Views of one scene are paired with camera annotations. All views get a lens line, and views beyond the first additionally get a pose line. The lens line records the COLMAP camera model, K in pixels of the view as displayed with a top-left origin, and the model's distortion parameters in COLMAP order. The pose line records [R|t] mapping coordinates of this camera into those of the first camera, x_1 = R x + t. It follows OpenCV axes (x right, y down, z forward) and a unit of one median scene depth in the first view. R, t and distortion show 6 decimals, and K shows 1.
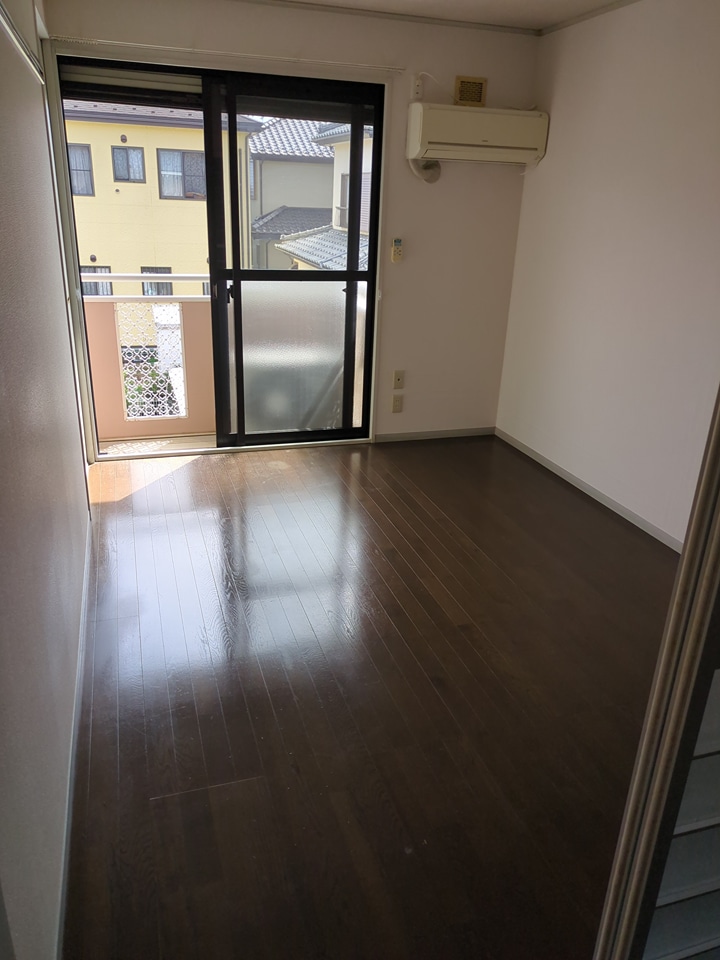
lens RADIAL K [[720.8, 0, 355.9], [0, 720.8, 481.1], [0, 0, 1]] dist [0.016839, -0.030641]
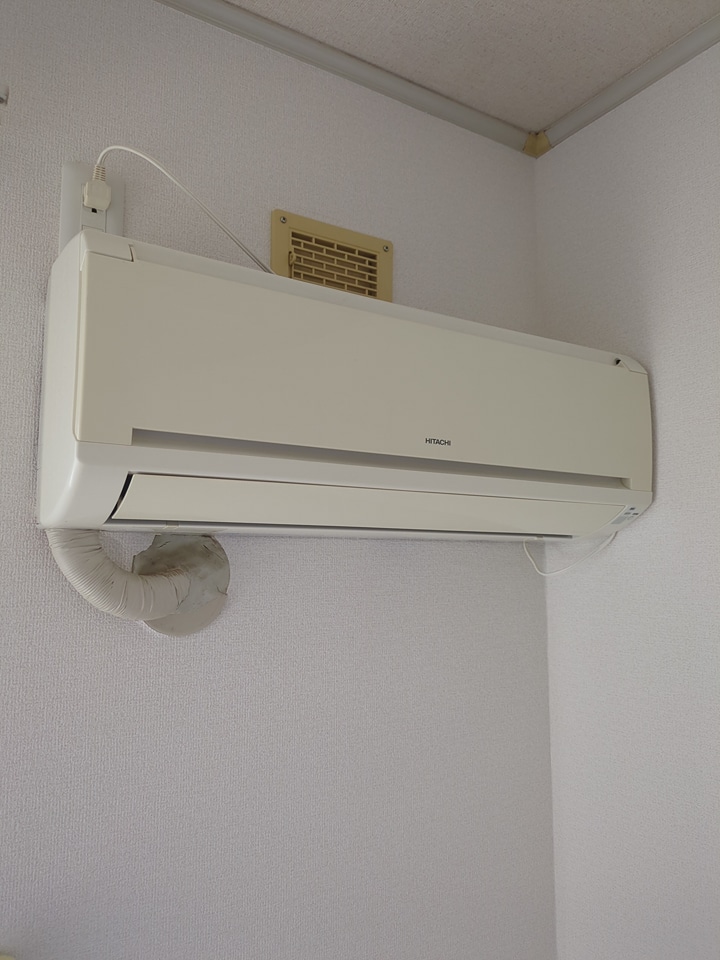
lens RADIAL K [[720.8, 0, 360.1], [0, 720.8, 482.1], [0, 0, 1]] dist [0.016839, -0.030641]
pose [[0.968134, -0.005067, 0.250381, 0.103872], [0.120374, 0.886139, -0.447513, -0.361813], [-0.219605, 0.463392, 0.858511, 0.812514]]
